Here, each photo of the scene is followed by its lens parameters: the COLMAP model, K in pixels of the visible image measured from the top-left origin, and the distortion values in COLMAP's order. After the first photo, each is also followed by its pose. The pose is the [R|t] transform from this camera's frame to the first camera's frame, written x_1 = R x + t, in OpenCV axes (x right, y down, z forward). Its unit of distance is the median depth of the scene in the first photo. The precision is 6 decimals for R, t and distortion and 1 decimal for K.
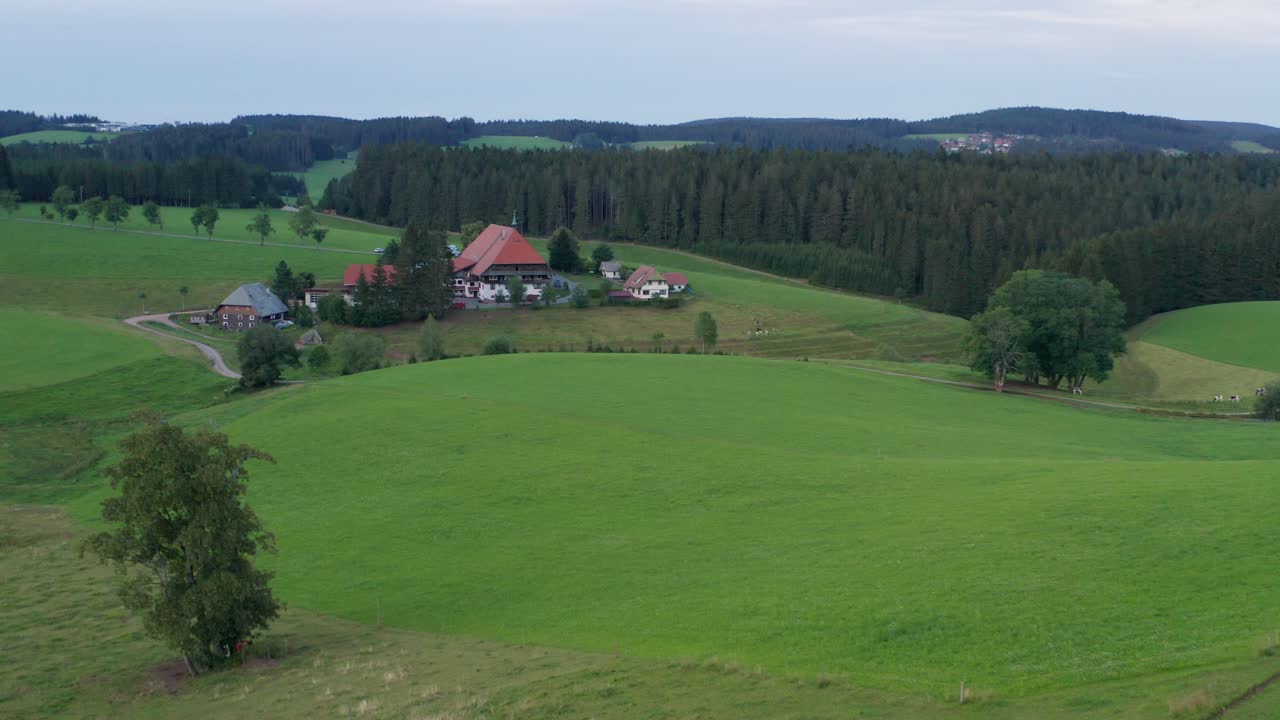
lens RADIAL K [[1437.3, 0, 640.0], [0, 1437.3, 360.0], [0, 0, 1]] dist [-0.189212, 0.003880]
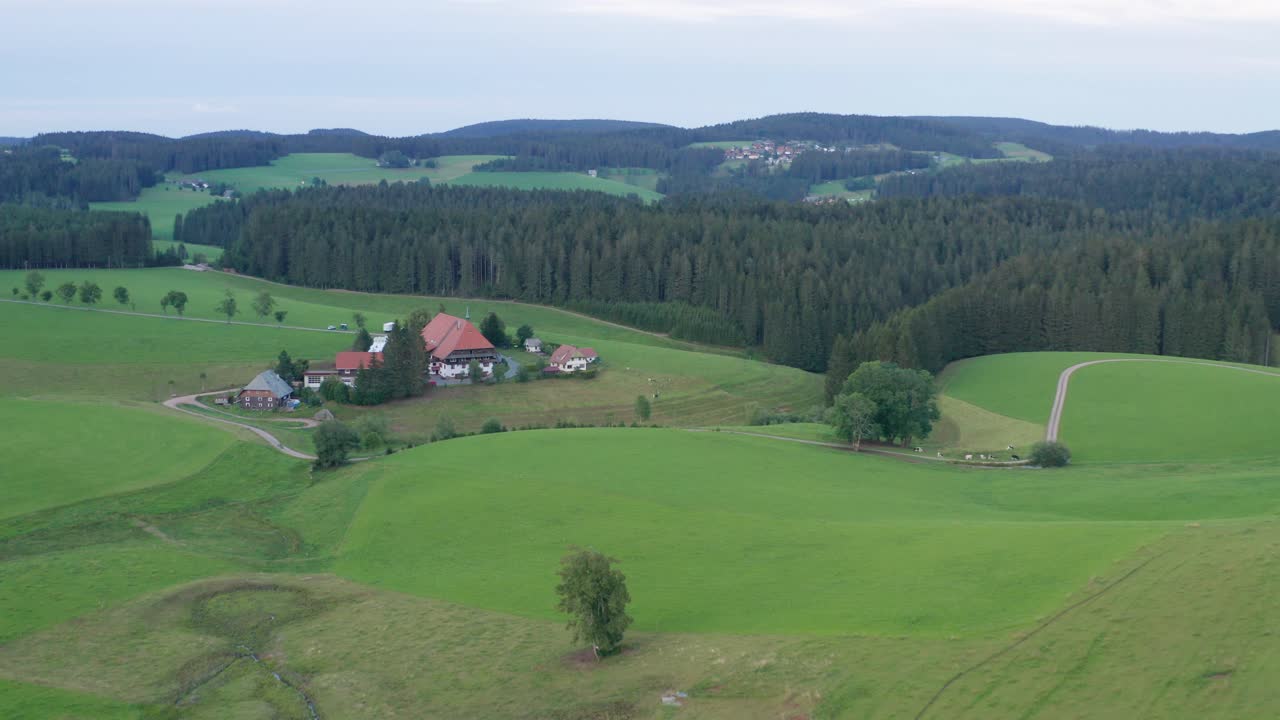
lens RADIAL K [[1437.3, 0, 640.0], [0, 1437.3, 360.0], [0, 0, 1]] dist [-0.189212, 0.003880]
pose [[0.987715, -0.030282, 0.153304, -0.099990], [0.029234, 0.999531, 0.009086, -0.047847], [-0.153508, -0.004493, 0.988137, -0.221772]]
